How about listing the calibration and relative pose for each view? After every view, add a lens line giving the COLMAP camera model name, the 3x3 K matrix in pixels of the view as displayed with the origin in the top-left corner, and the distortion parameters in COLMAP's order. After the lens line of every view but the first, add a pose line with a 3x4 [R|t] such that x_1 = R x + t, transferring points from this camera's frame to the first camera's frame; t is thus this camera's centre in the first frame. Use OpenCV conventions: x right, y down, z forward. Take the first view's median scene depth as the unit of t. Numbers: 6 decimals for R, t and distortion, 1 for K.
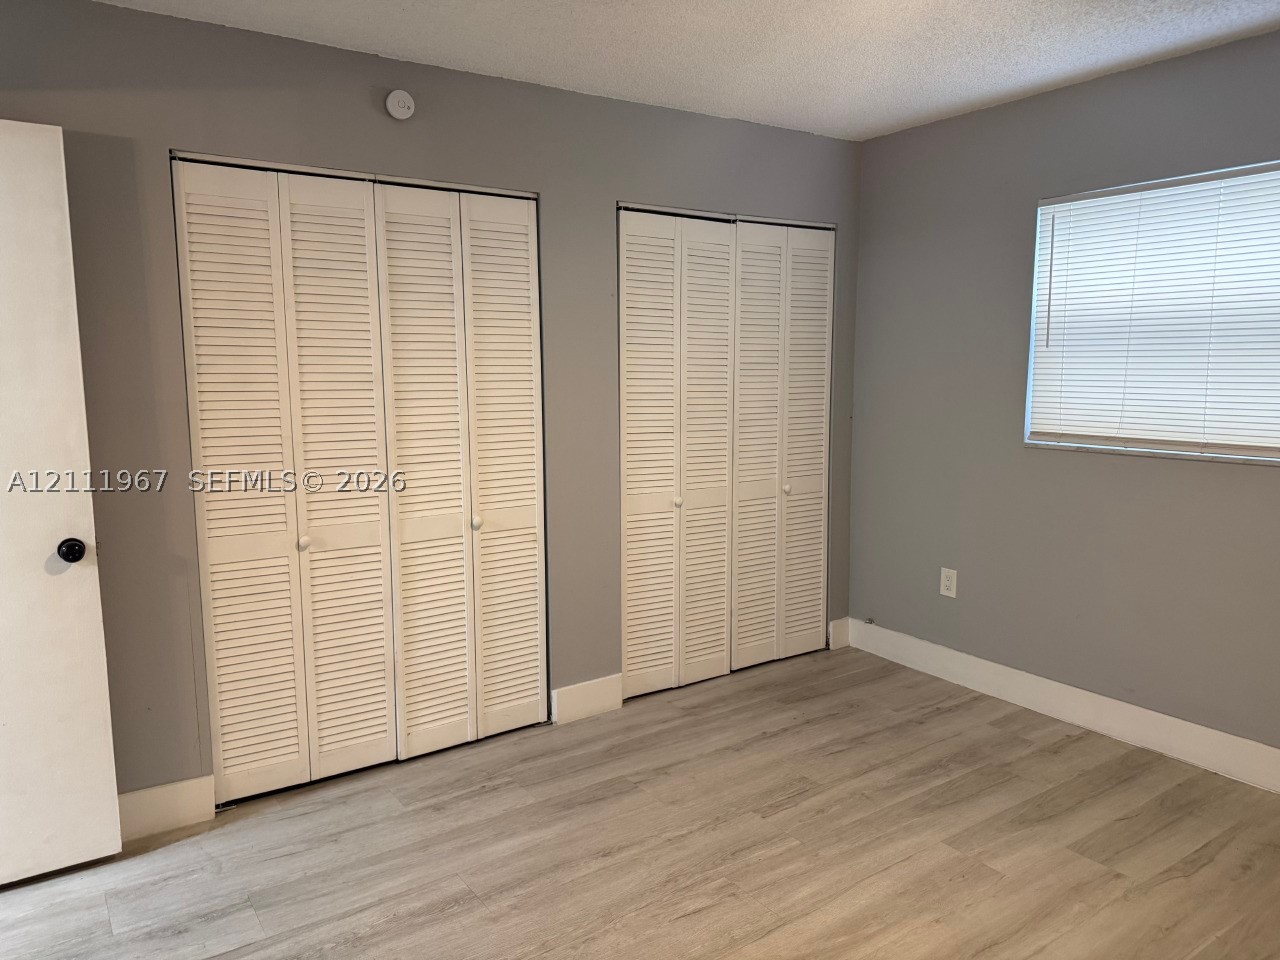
lens RADIAL K [[912.0, 0, 640.0], [0, 912.0, 480.0], [0, 0, 1]] dist [0.099096, -0.107619]
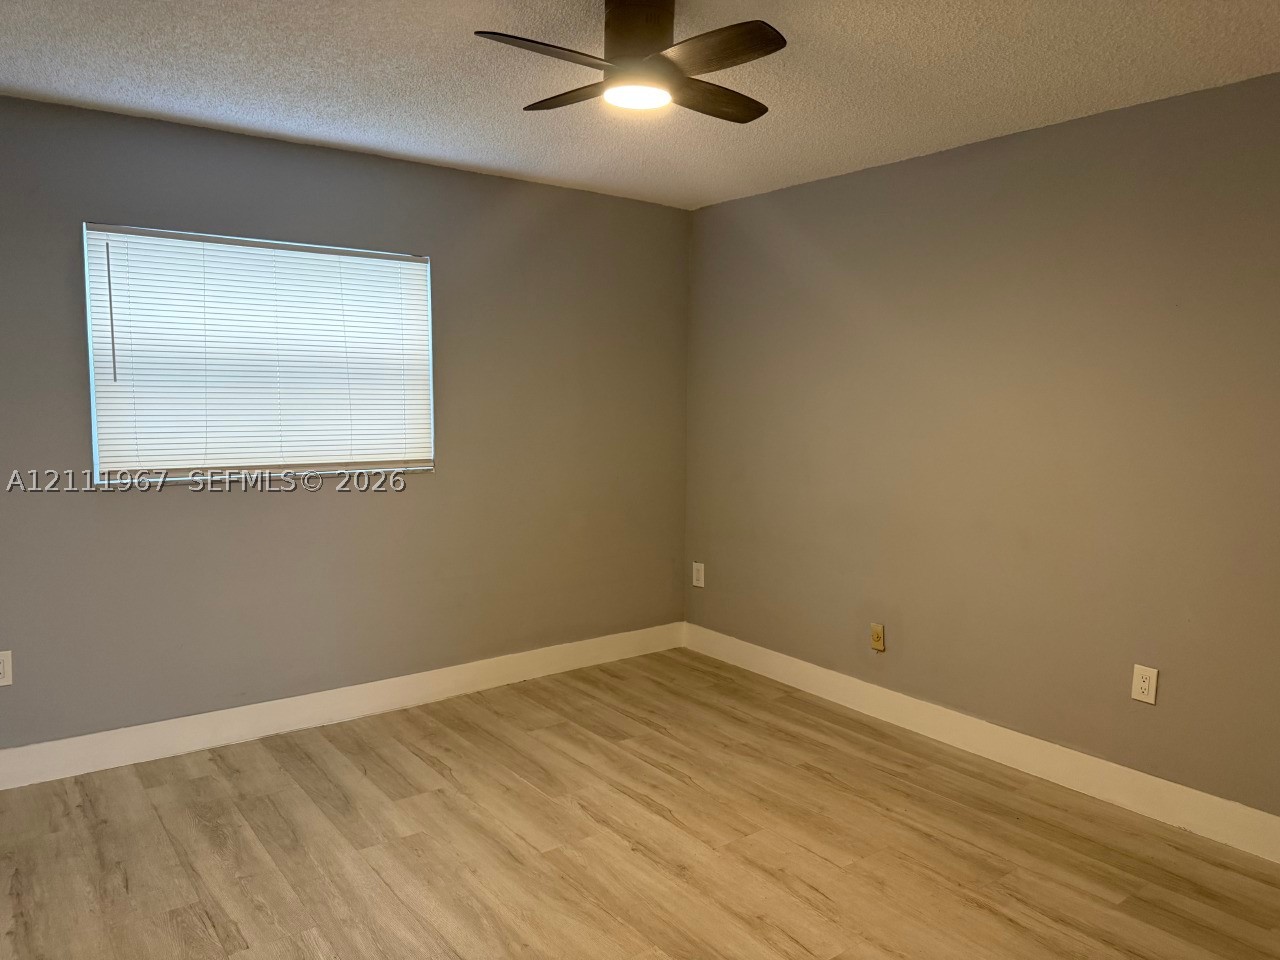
lens RADIAL K [[912.0, 0, 640.0], [0, 912.0, 480.0], [0, 0, 1]] dist [0.099096, -0.107619]
pose [[-0.016123, -0.089840, 0.995826, -0.600927], [0.125632, 0.987880, 0.091157, -0.070985], [-0.991946, 0.126578, -0.004641, 0.548421]]
